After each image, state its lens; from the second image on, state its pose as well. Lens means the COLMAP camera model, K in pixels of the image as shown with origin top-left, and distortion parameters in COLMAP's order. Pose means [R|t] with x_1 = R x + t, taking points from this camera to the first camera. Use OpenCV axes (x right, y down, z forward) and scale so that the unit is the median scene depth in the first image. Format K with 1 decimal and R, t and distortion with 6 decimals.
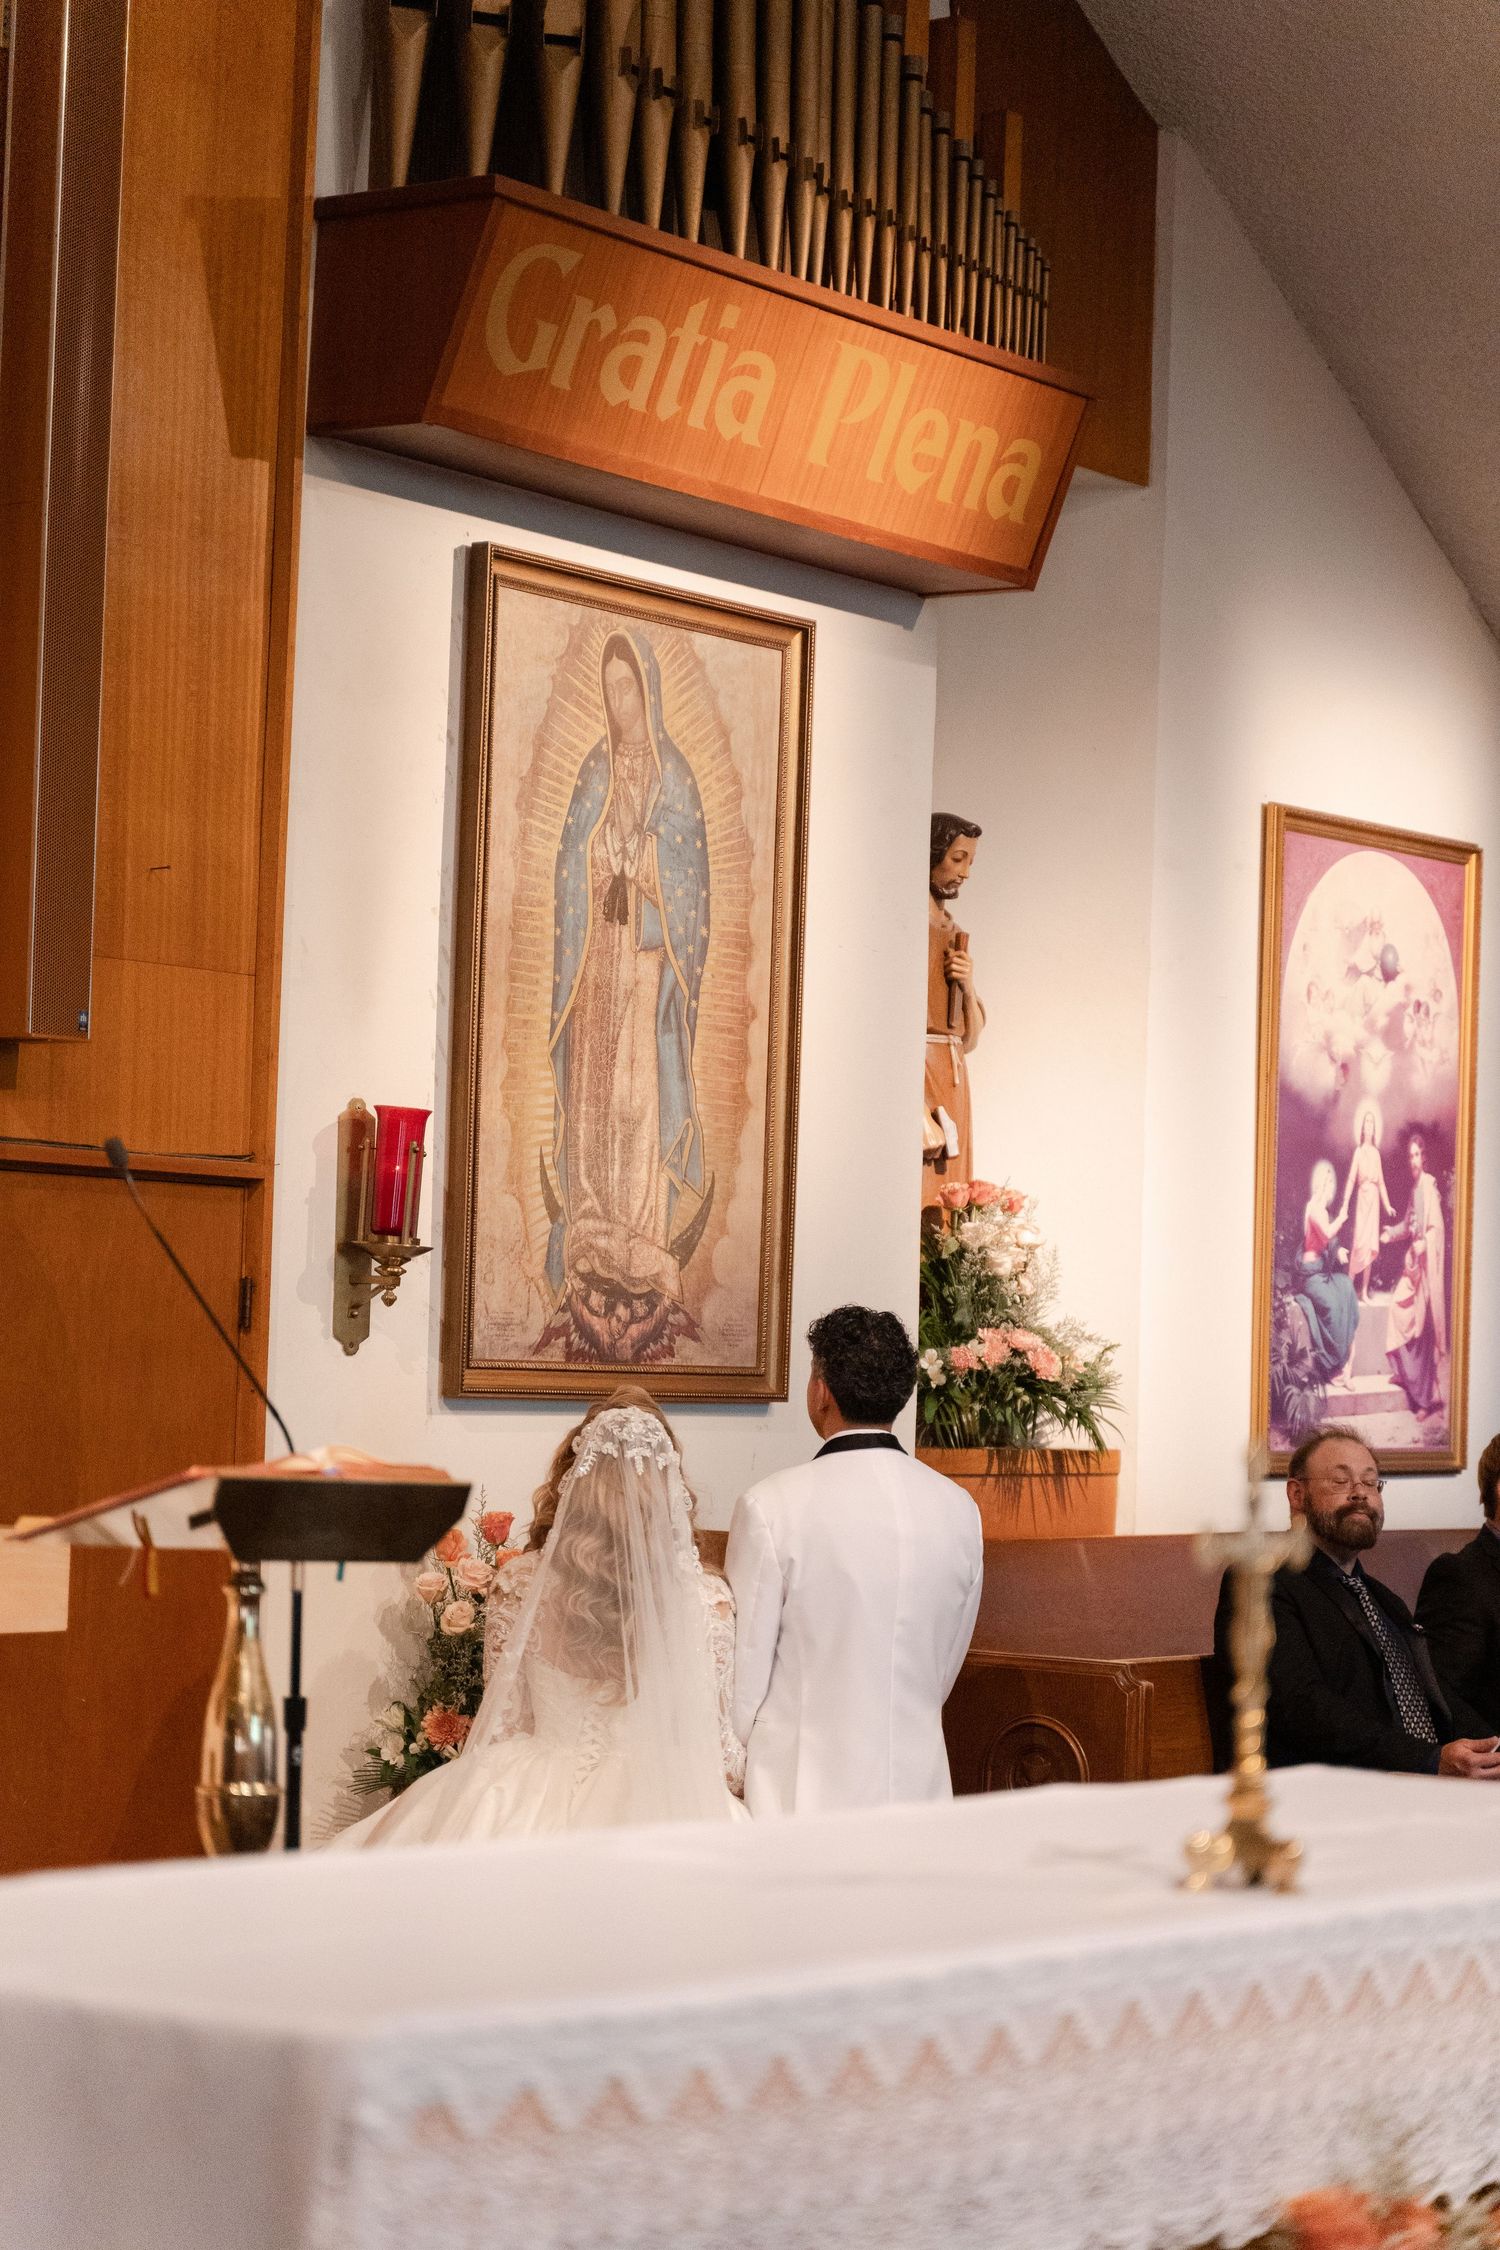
lens RADIAL K [[4764.5, 0, 739.8], [0, 4764.5, 1131.8], [0, 0, 1]] dist [0.071998, 0.000000]
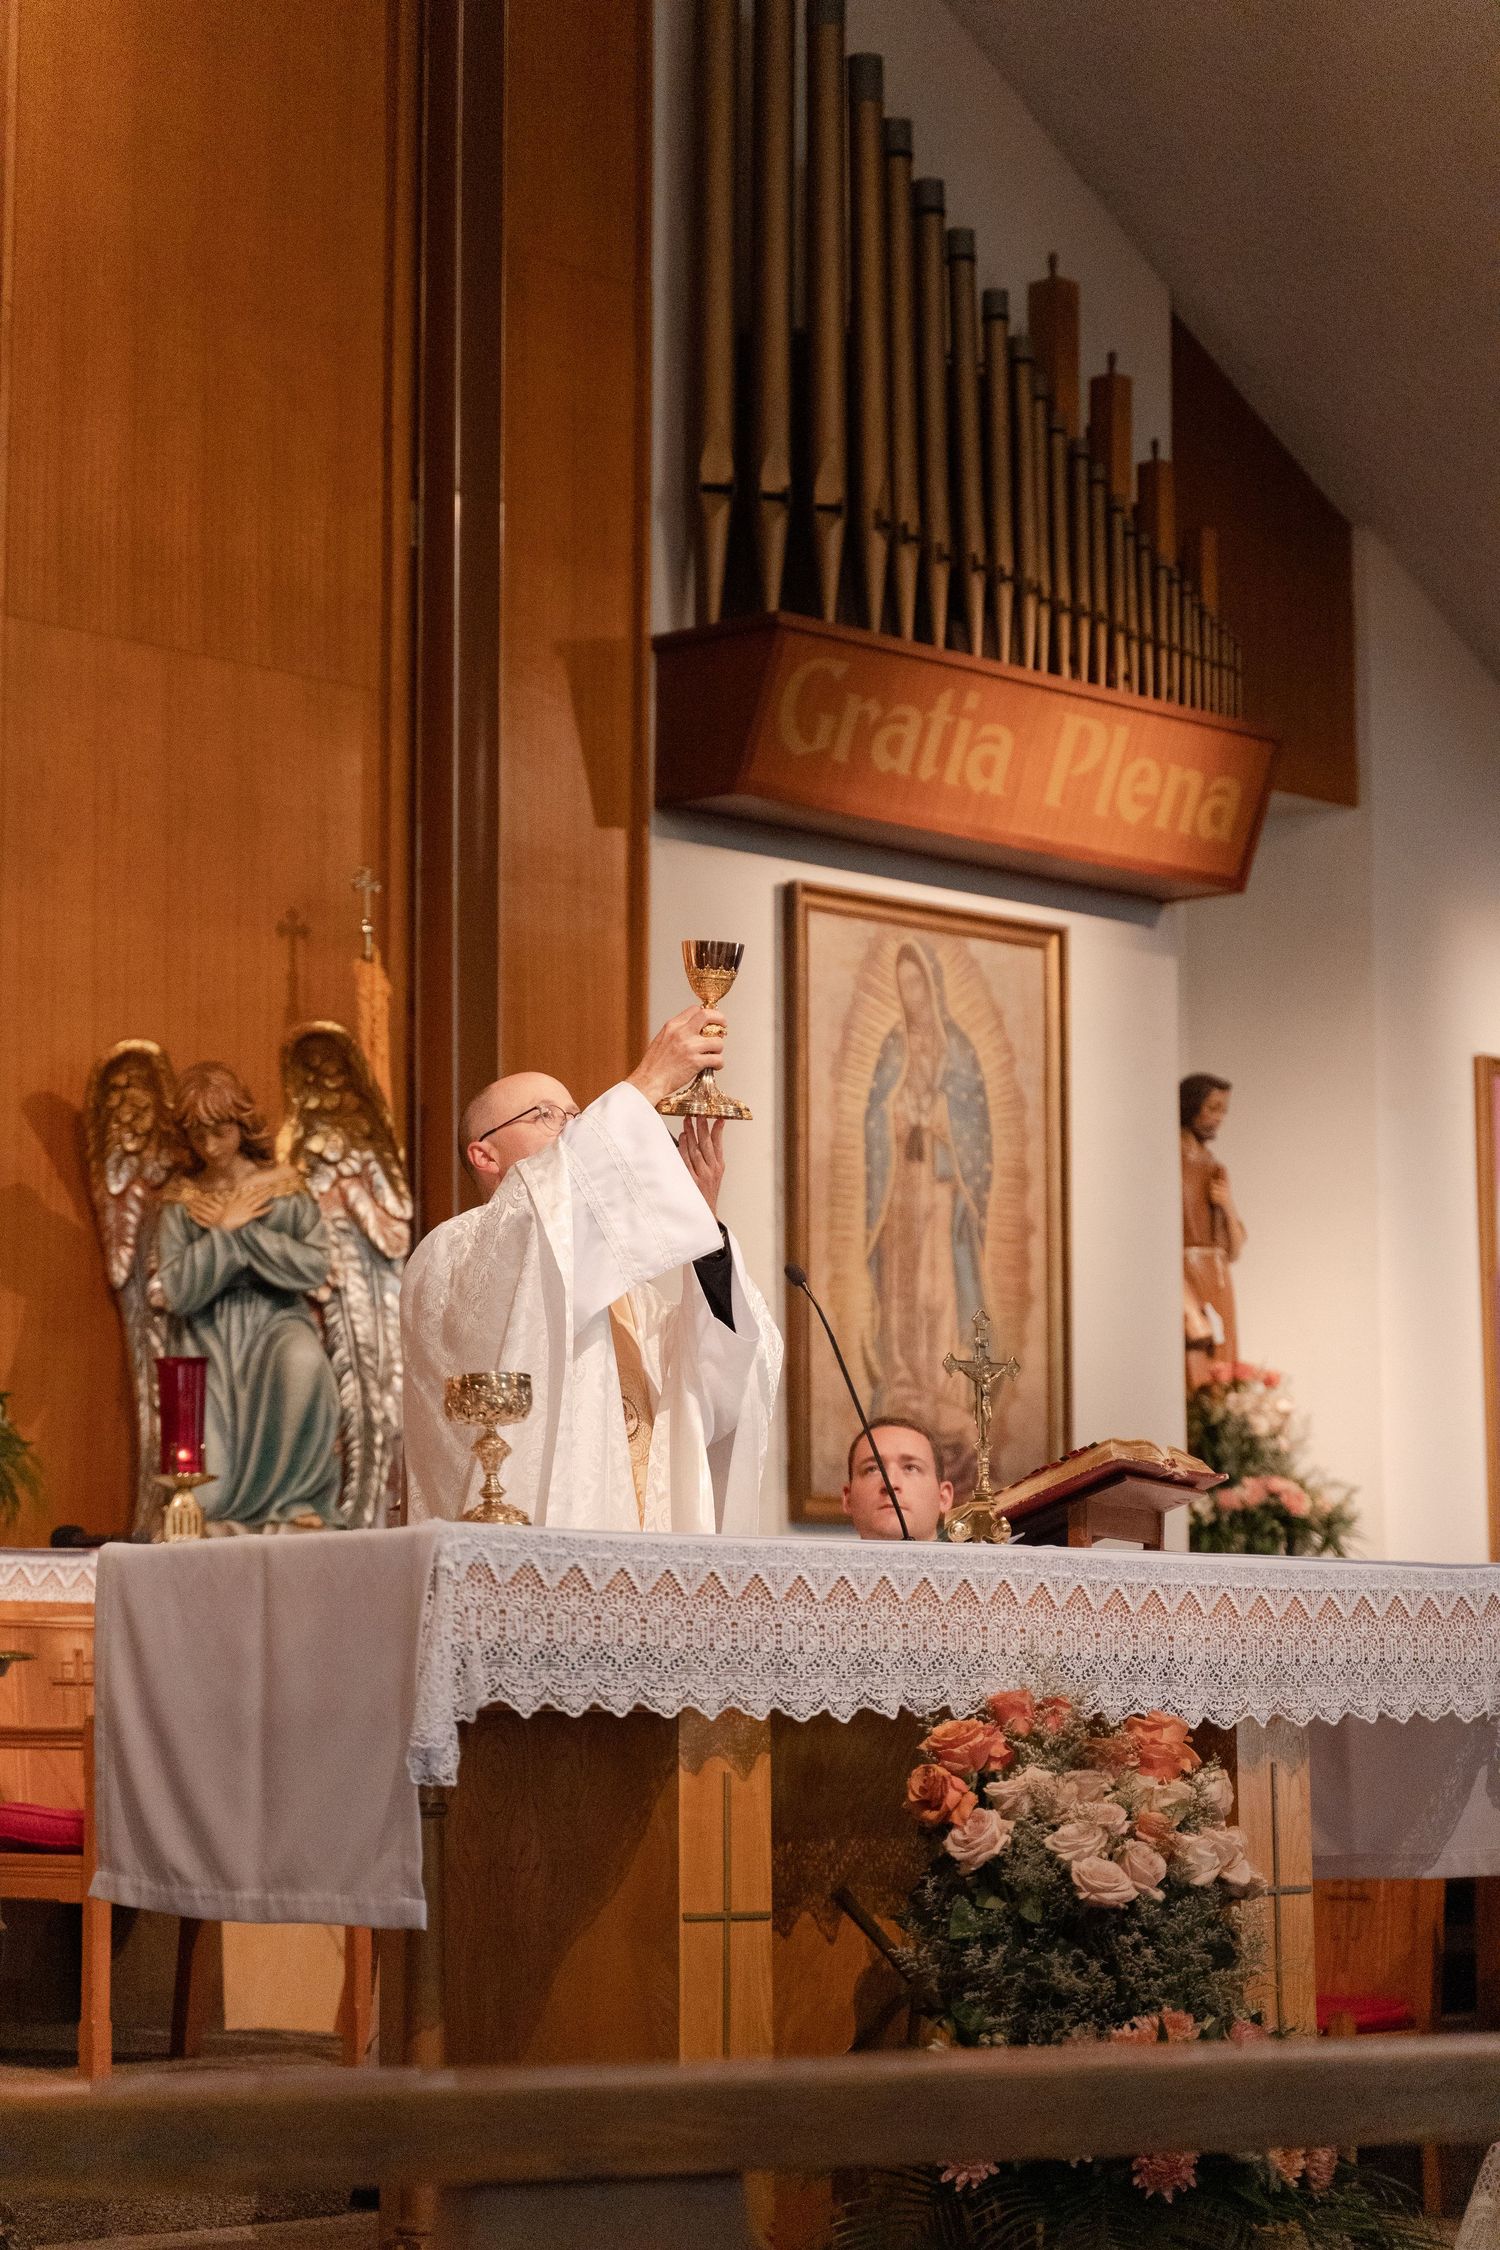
lens RADIAL K [[4764.5, 0, 746.8], [0, 4764.5, 1119.7], [0, 0, 1]] dist [0.071998, 0.000000]
pose [[0.991242, -0.052730, -0.121073, 0.087296], [0.043181, 0.995844, -0.080182, 0.047757], [0.124797, 0.074252, 0.989400, -0.303251]]
